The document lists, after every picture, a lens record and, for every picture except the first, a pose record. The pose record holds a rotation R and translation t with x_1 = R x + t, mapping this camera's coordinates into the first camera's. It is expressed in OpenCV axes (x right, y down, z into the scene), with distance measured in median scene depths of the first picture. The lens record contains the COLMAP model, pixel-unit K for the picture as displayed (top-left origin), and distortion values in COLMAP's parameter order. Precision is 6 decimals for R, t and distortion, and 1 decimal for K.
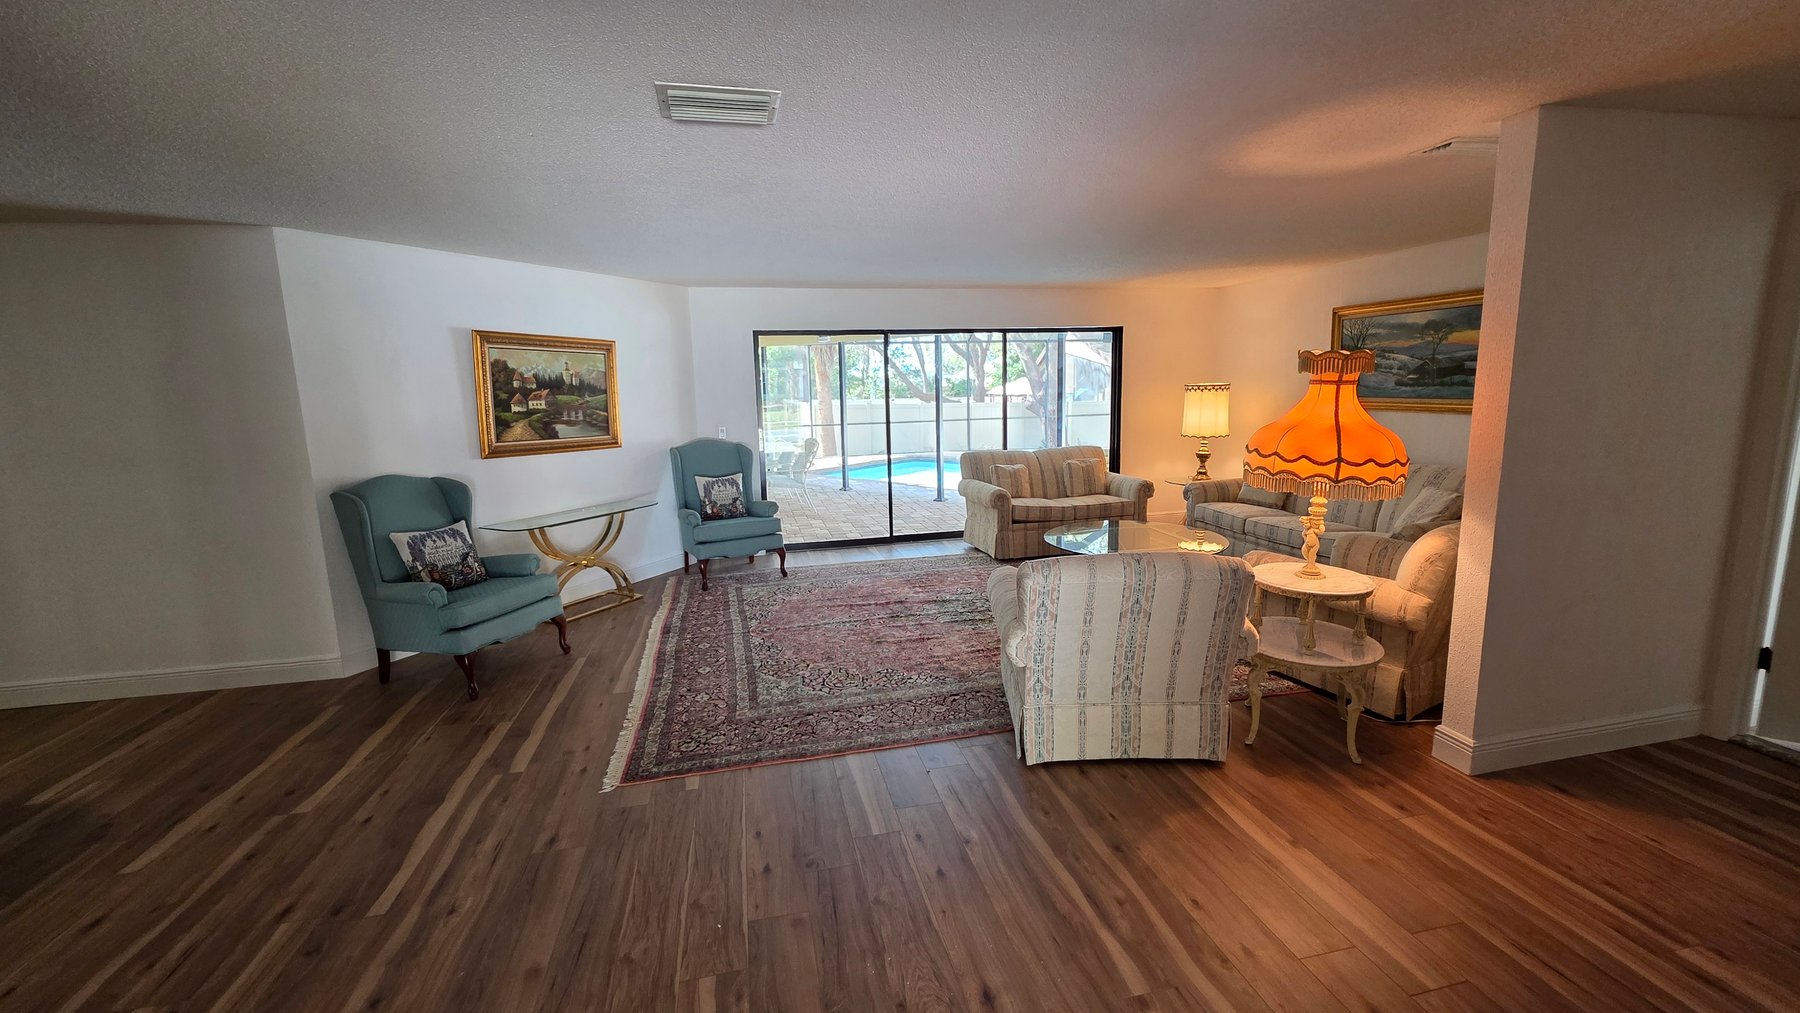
lens RADIAL K [[713.9, 0, 900.1], [0, 713.9, 498.0], [0, 0, 1]] dist [0.003318, -0.000106]
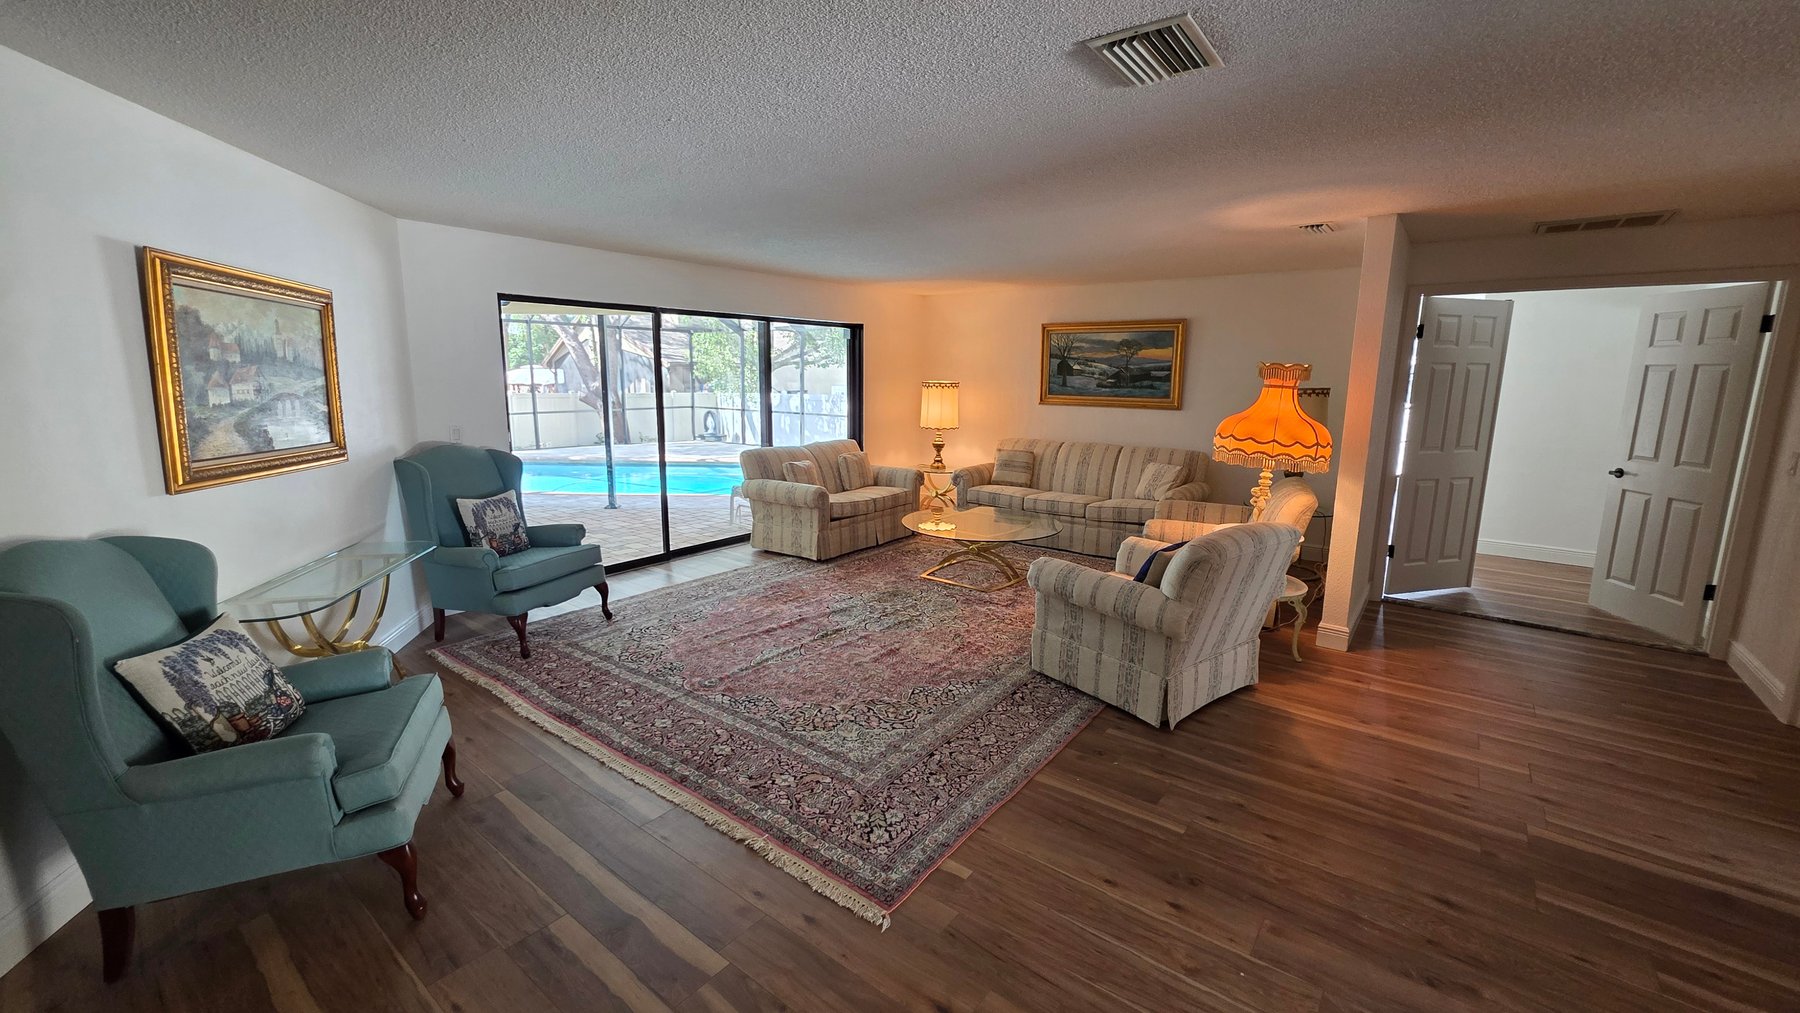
lens RADIAL K [[716.5, 0, 899.4], [0, 716.5, 498.6], [0, 0, 1]] dist [0.001851, -0.000089]
pose [[0.770898, -0.078749, 0.632072, -0.448538], [0.071642, 0.996751, 0.036806, -0.028960], [-0.632917, 0.016910, 0.774035, 0.222781]]
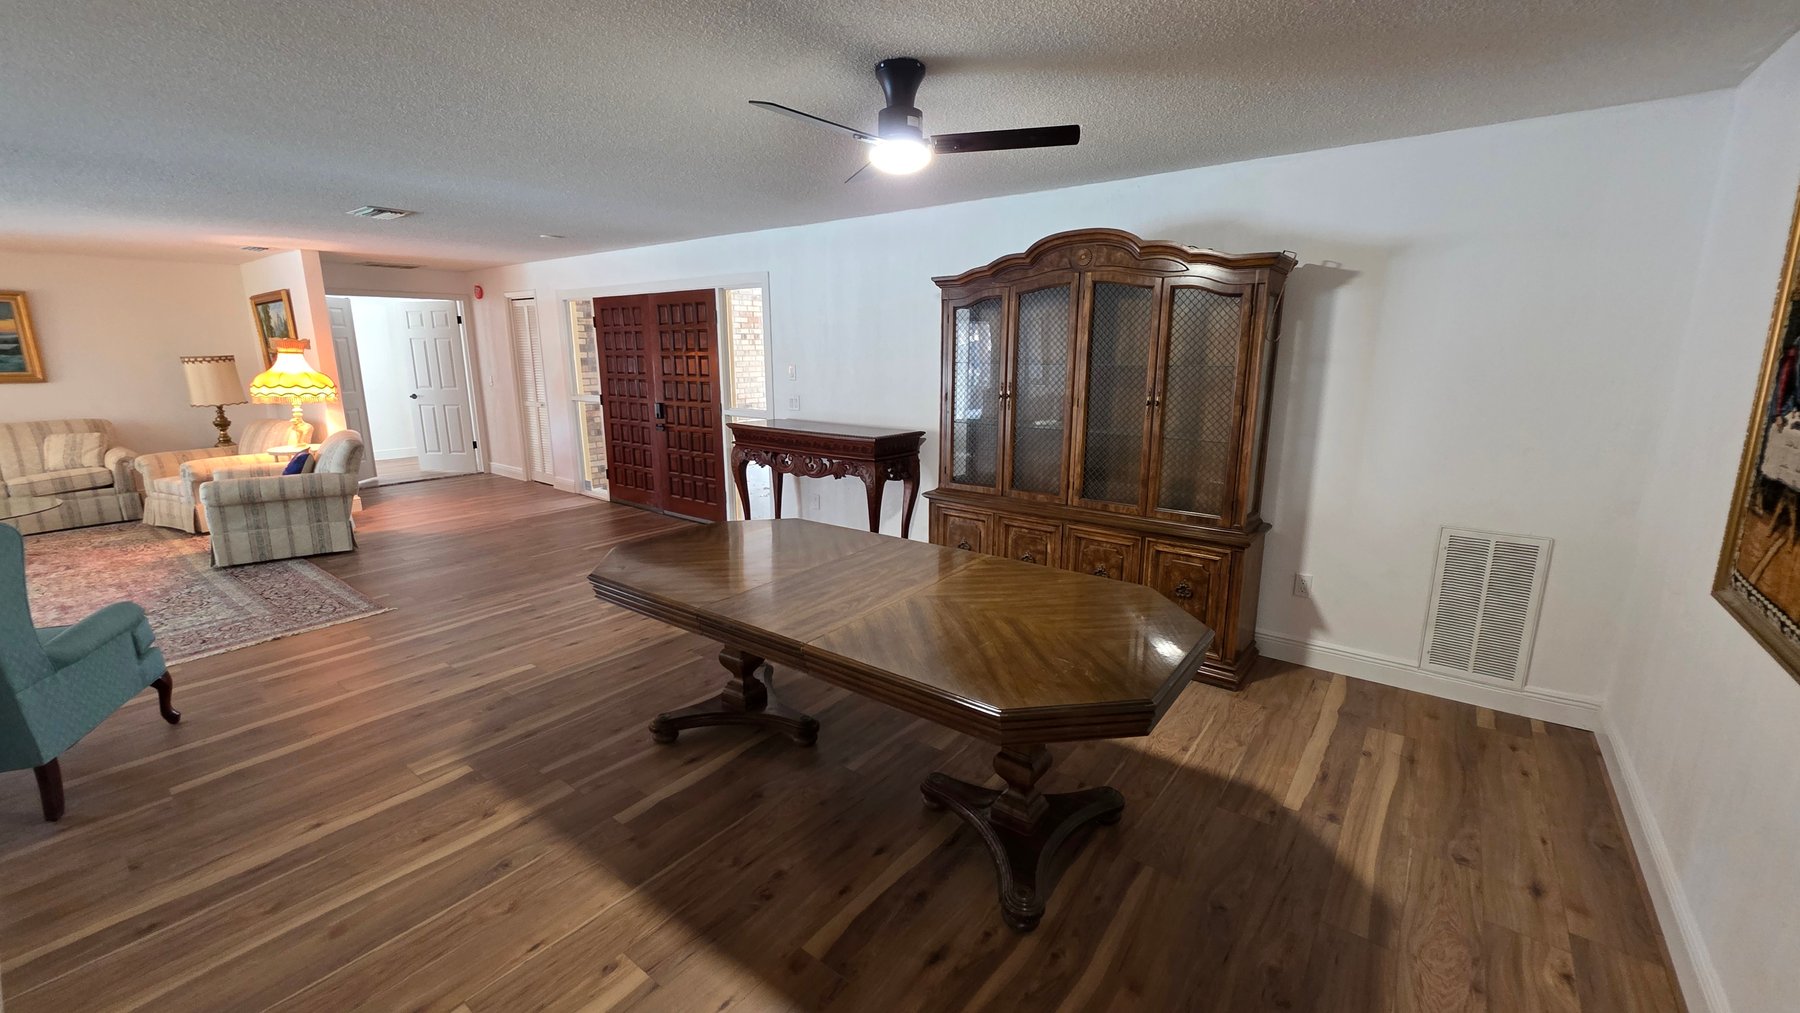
lens RADIAL K [[716.5, 0, 899.4], [0, 716.5, 498.6], [0, 0, 1]] dist [0.001851, -0.000089]
pose [[-0.644532, -0.132354, 0.753034, -1.217708], [0.142277, 0.946938, 0.288211, -0.058459], [-0.751223, 0.292901, -0.591501, 0.555608]]
